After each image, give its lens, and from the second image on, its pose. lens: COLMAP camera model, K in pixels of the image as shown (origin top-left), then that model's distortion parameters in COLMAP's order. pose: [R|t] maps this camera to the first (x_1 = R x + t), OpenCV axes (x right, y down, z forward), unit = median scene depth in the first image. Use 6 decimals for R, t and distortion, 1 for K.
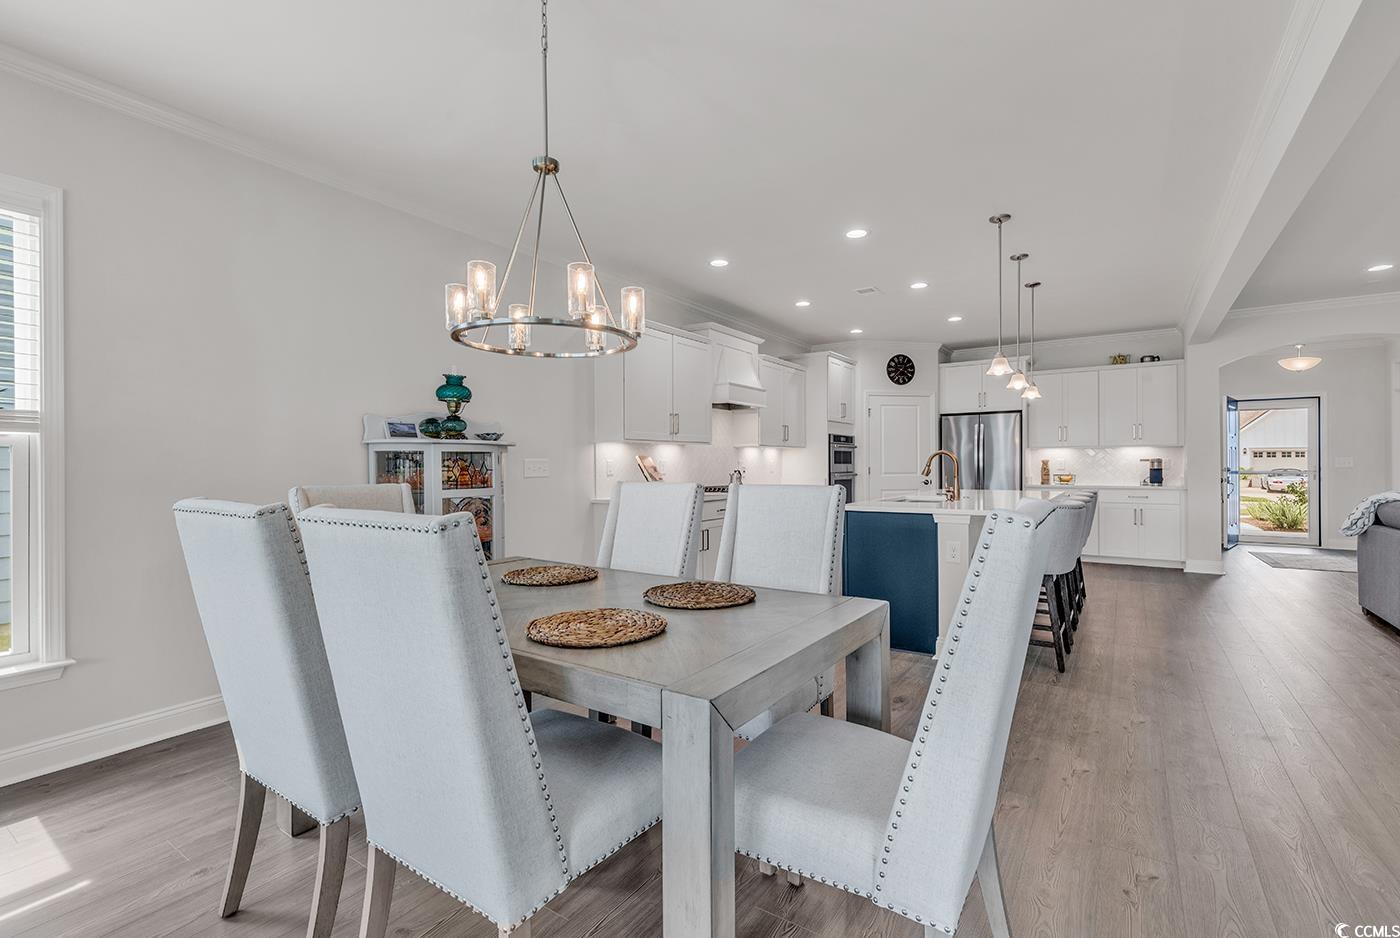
lens RADIAL K [[629.2, 0, 691.6], [0, 629.2, 462.1], [0, 0, 1]] dist [0.008733, -0.002471]
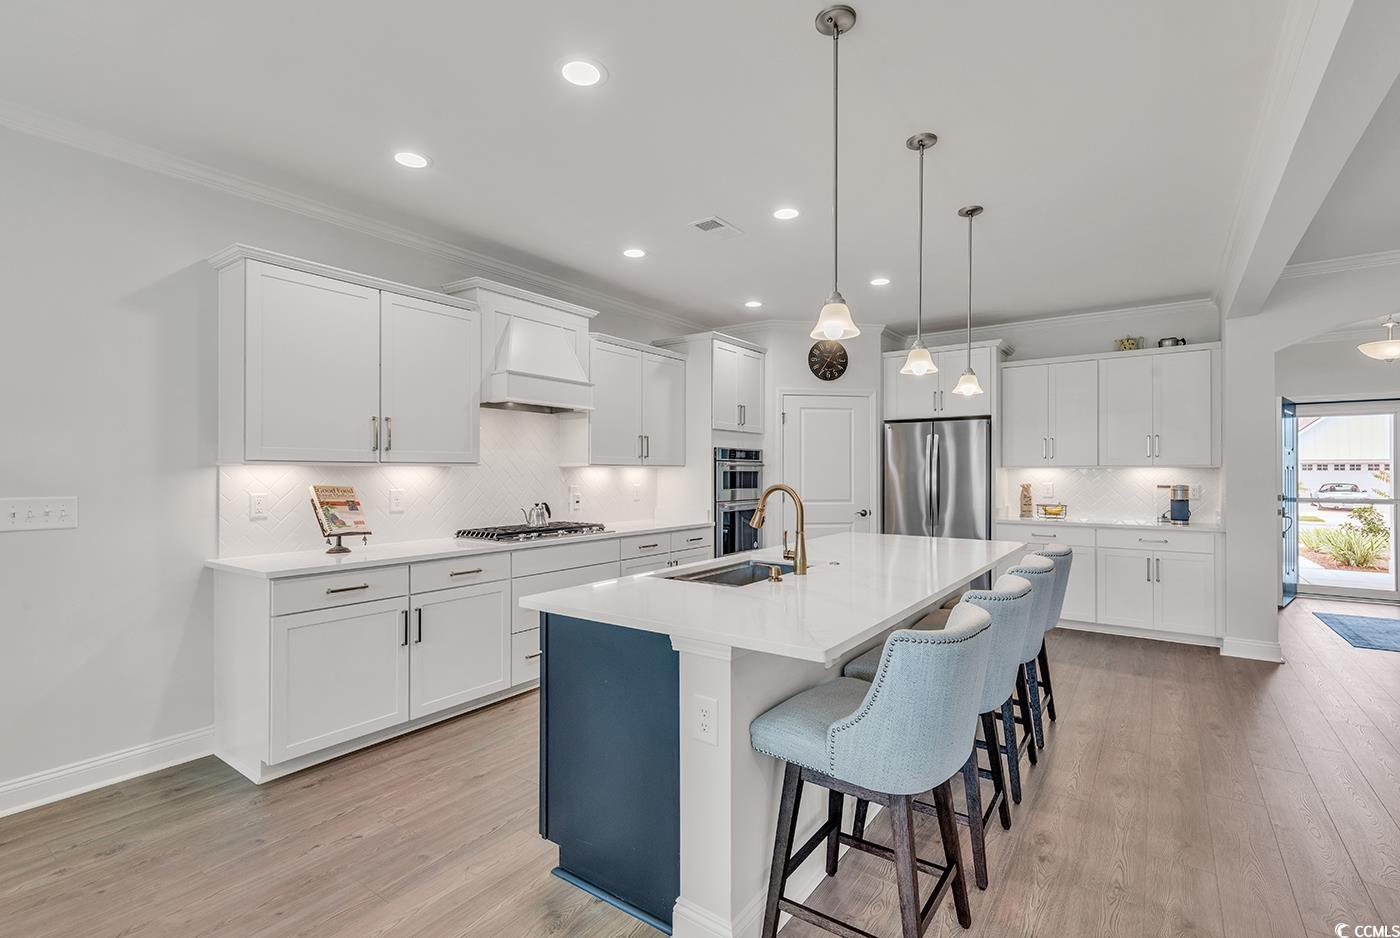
lens RADIAL K [[629.2, 0, 701.0], [0, 629.2, 467.4], [0, 0, 1]] dist [0.008733, -0.002471]
pose [[0.999569, 0.004560, -0.028988, 0.224831], [-0.004641, 0.999986, -0.002726, -0.020337], [0.028975, 0.002860, 0.999576, 0.285030]]
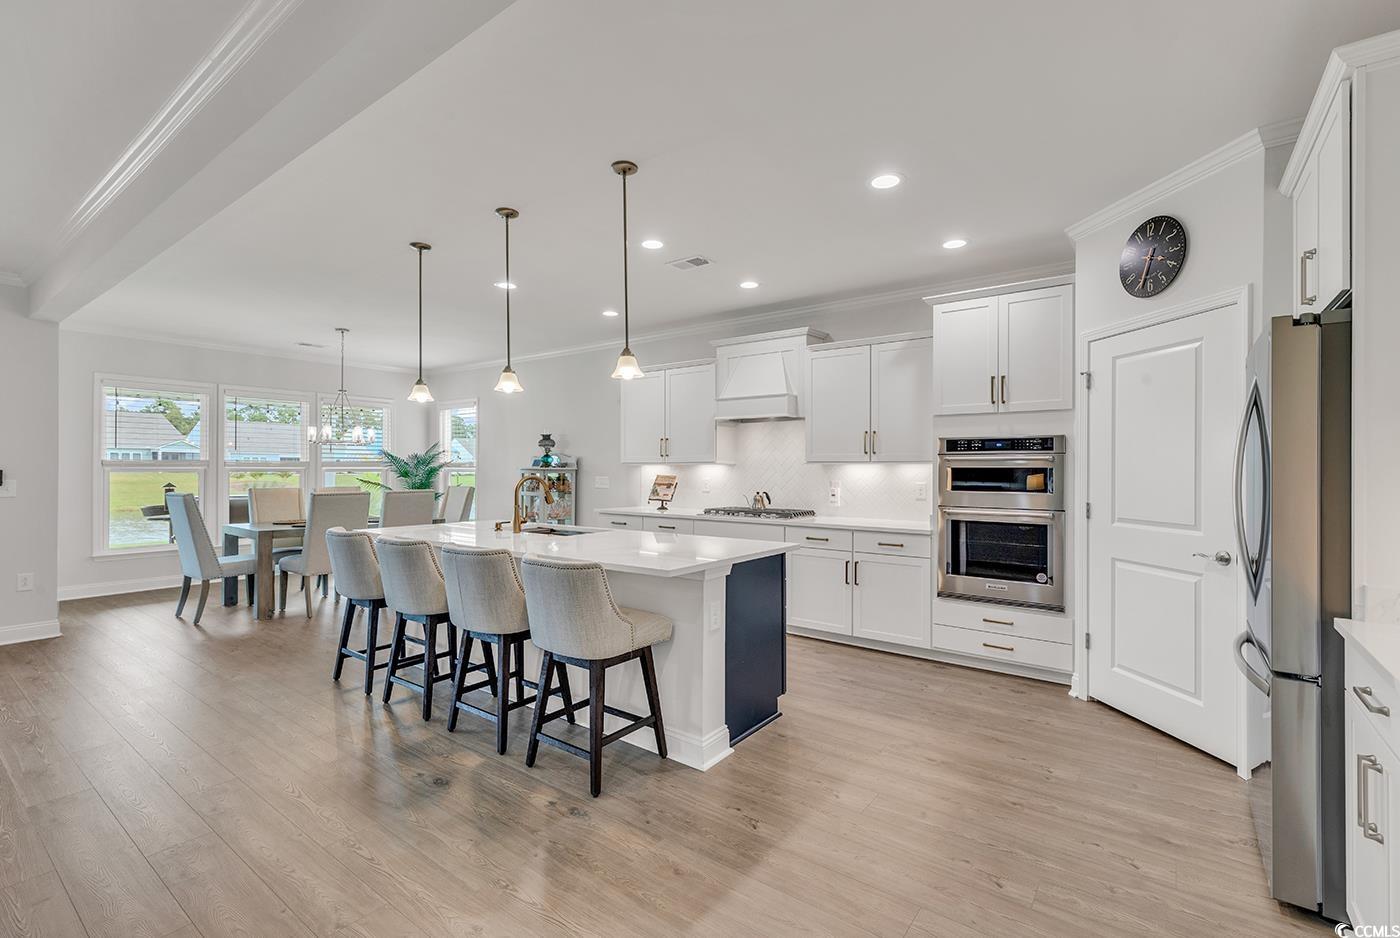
lens RADIAL K [[629.2, 0, 702.9], [0, 629.2, 467.8], [0, 0, 1]] dist [0.008733, -0.002471]
pose [[-0.046493, 0.002085, -0.998916, 0.805642], [0.000095, 0.999998, 0.002083, -0.019192], [0.998919, 0.000002, -0.046493, 0.811560]]
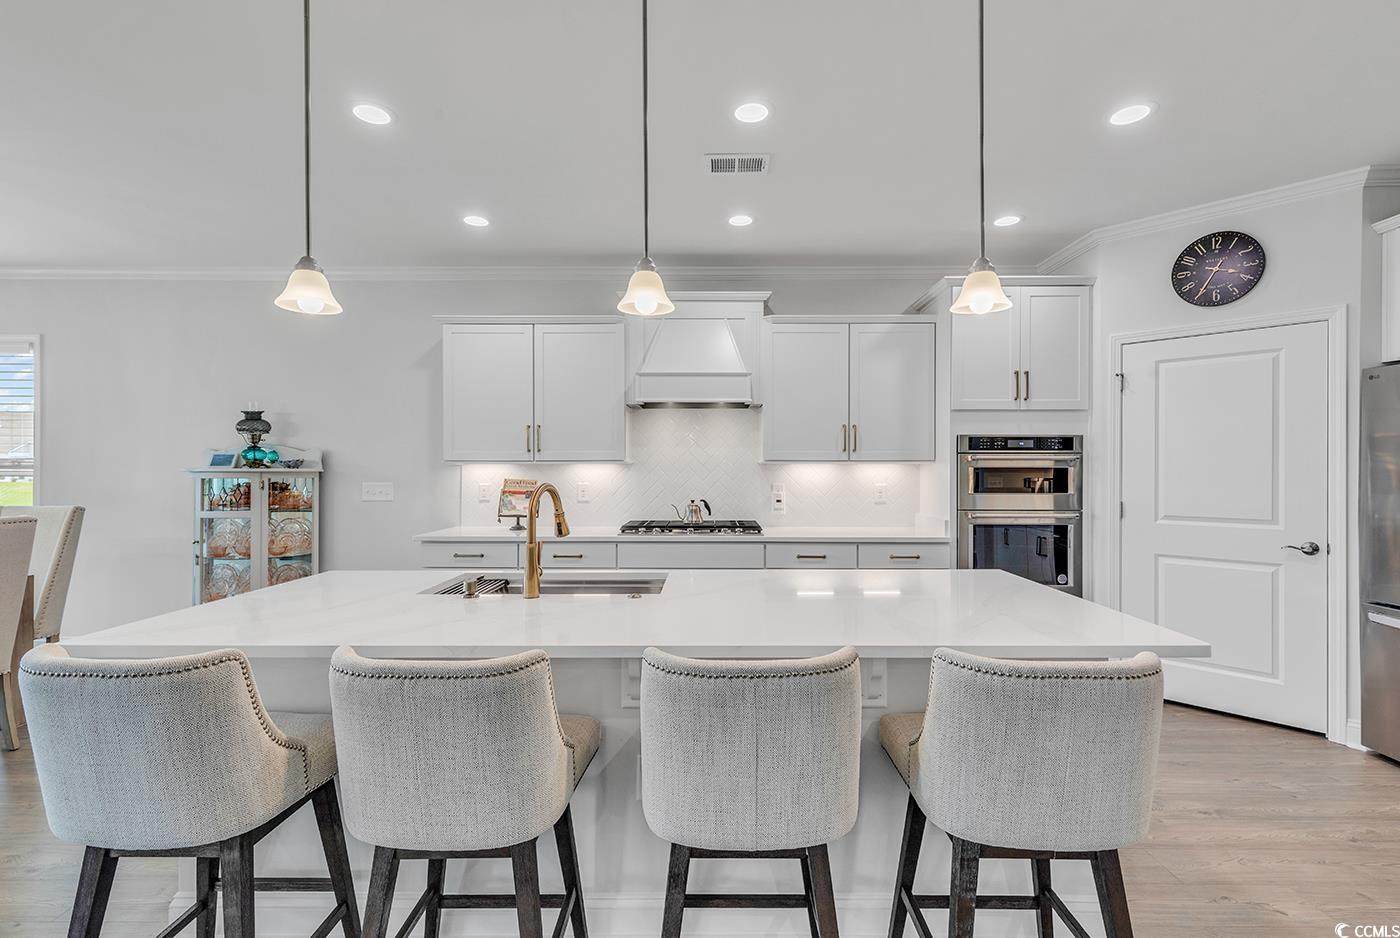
lens RADIAL K [[629.2, 0, 704.7], [0, 629.2, 470.2], [0, 0, 1]] dist [0.008733, -0.002471]
pose [[0.559898, 0.007569, -0.828527, 0.534982], [0.000559, 0.999955, 0.009513, -0.021010], [0.828561, -0.005789, 0.559868, 0.534510]]
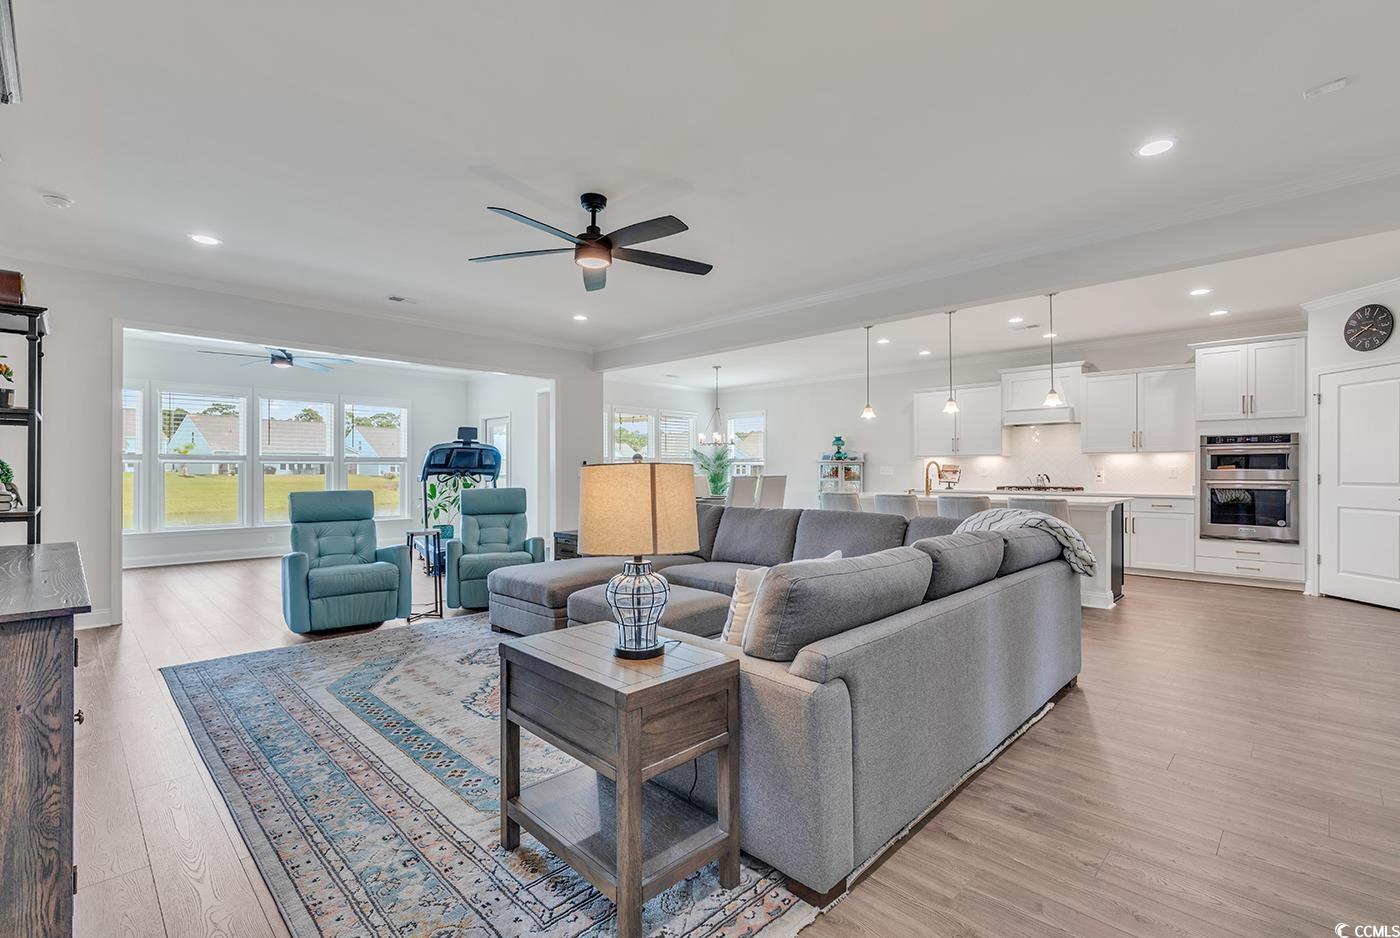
lens RADIAL K [[629.2, 0, 701.7], [0, 629.2, 472.4], [0, 0, 1]] dist [0.008733, -0.002471]
pose [[-0.179639, 0.007868, -0.983701, 1.222526], [0.005164, 0.999962, 0.007055, -0.003243], [0.983719, -0.003812, -0.179672, 0.469089]]
